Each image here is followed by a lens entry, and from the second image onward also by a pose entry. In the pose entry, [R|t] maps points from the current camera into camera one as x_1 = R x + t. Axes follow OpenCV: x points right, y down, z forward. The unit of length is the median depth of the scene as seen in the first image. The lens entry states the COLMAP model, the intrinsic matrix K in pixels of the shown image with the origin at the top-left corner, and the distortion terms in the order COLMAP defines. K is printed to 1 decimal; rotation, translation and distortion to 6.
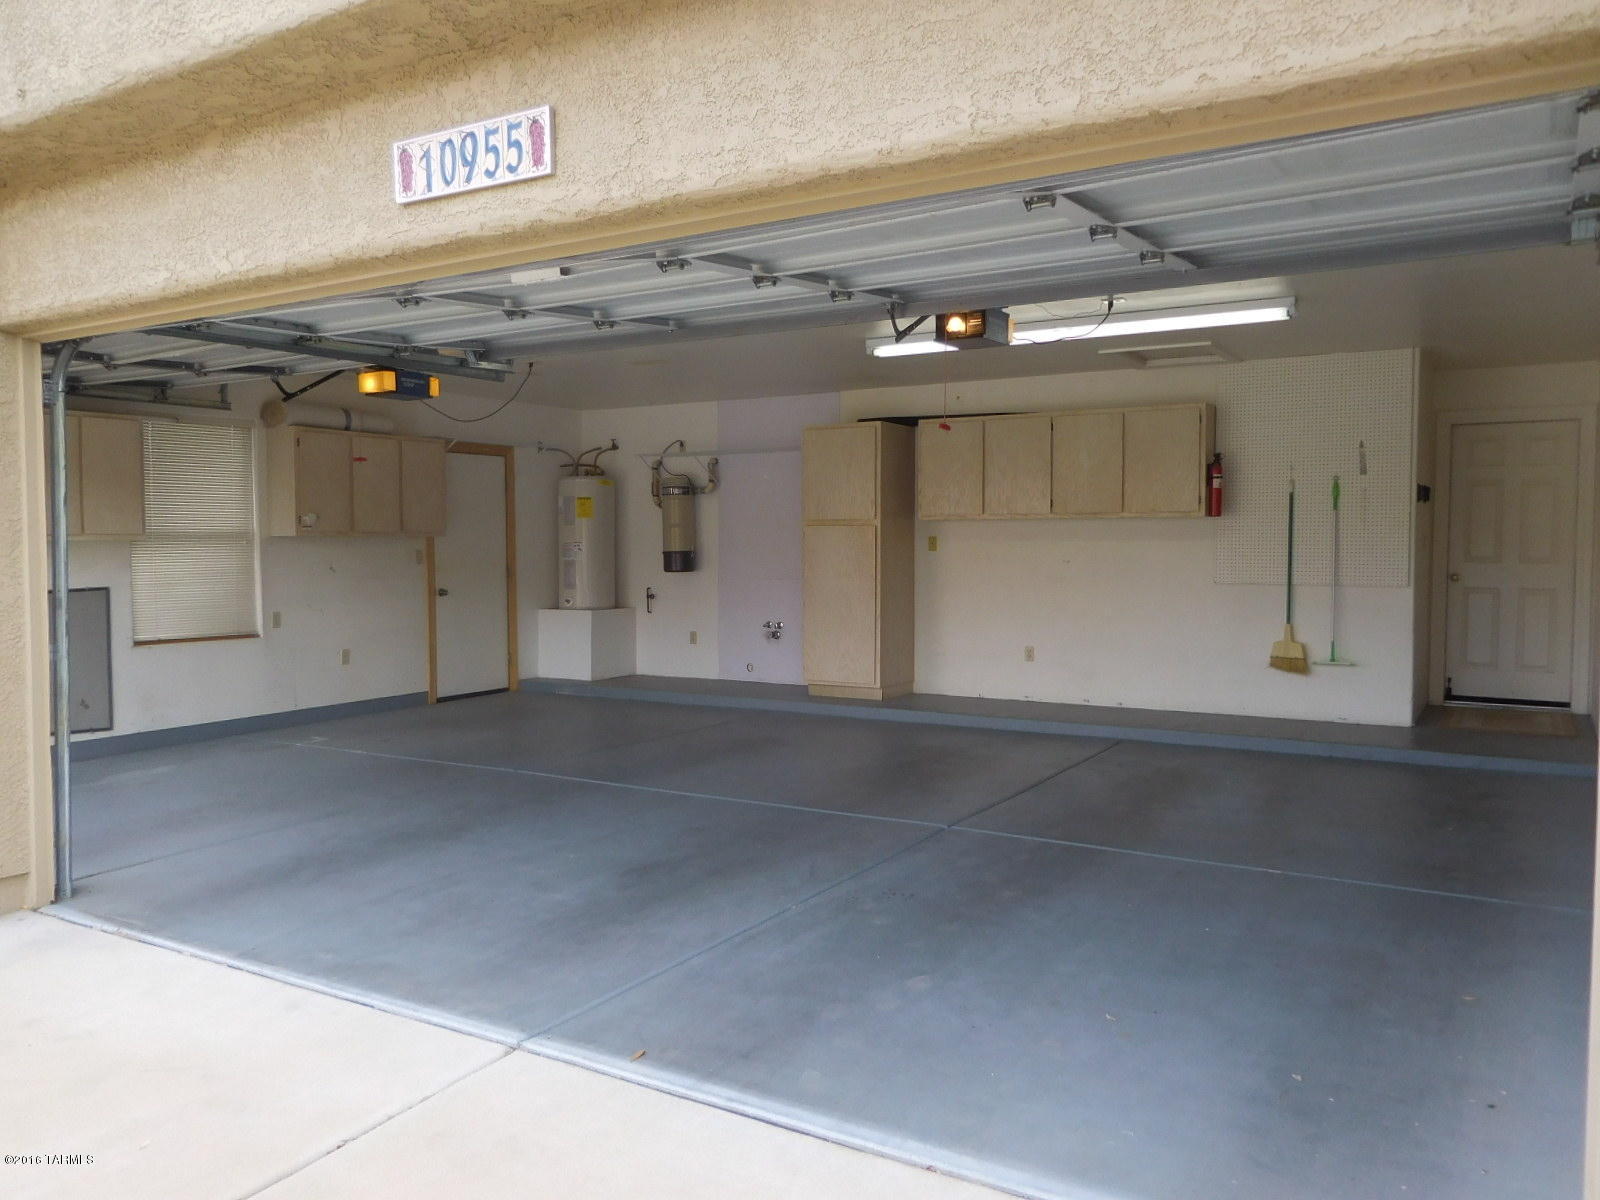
lens RADIAL K [[1209.6, 0, 793.1], [0, 1209.6, 589.0], [0, 0, 1]] dist [0.001189, 0.002234]
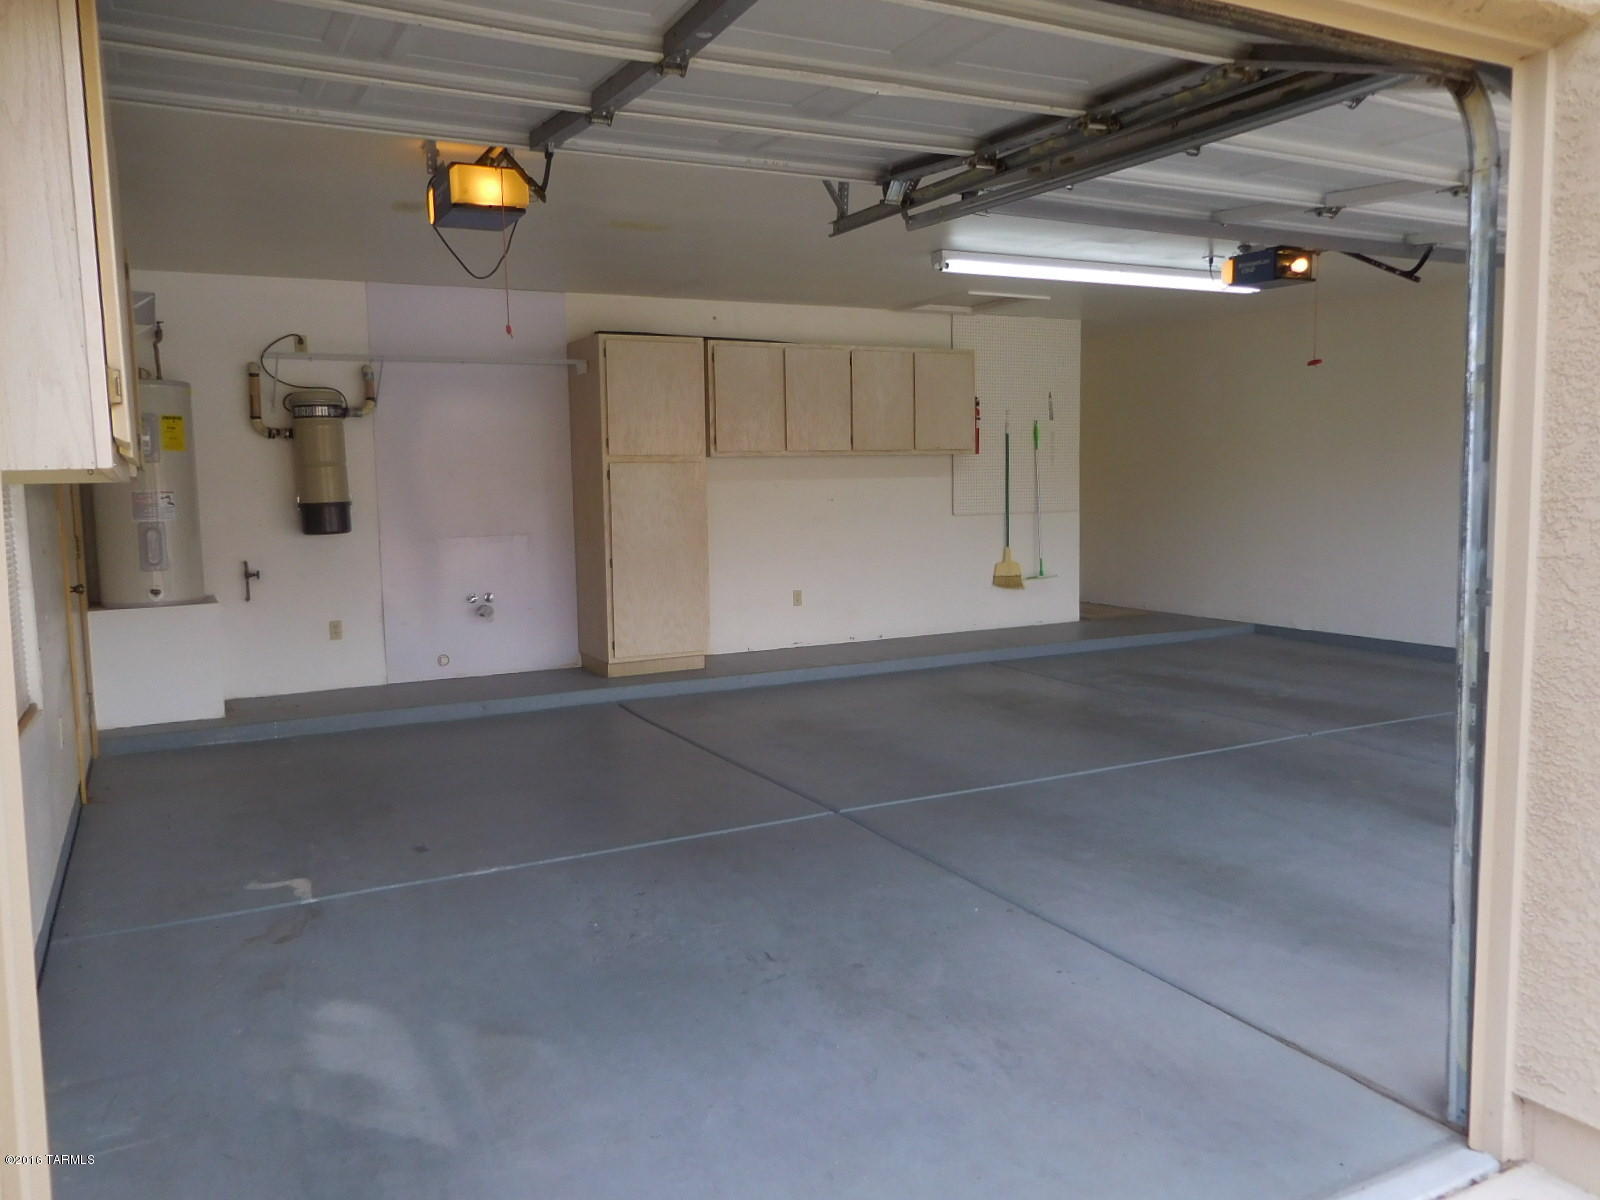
lens RADIAL K [[1209.6, 0, 793.1], [0, 1209.6, 589.0], [0, 0, 1]] dist [0.001189, 0.002234]
pose [[0.523772, -0.084719, 0.847635, -0.609337], [0.050476, 0.996381, 0.068395, -0.018829], [-0.850361, 0.006962, 0.526153, 0.494752]]
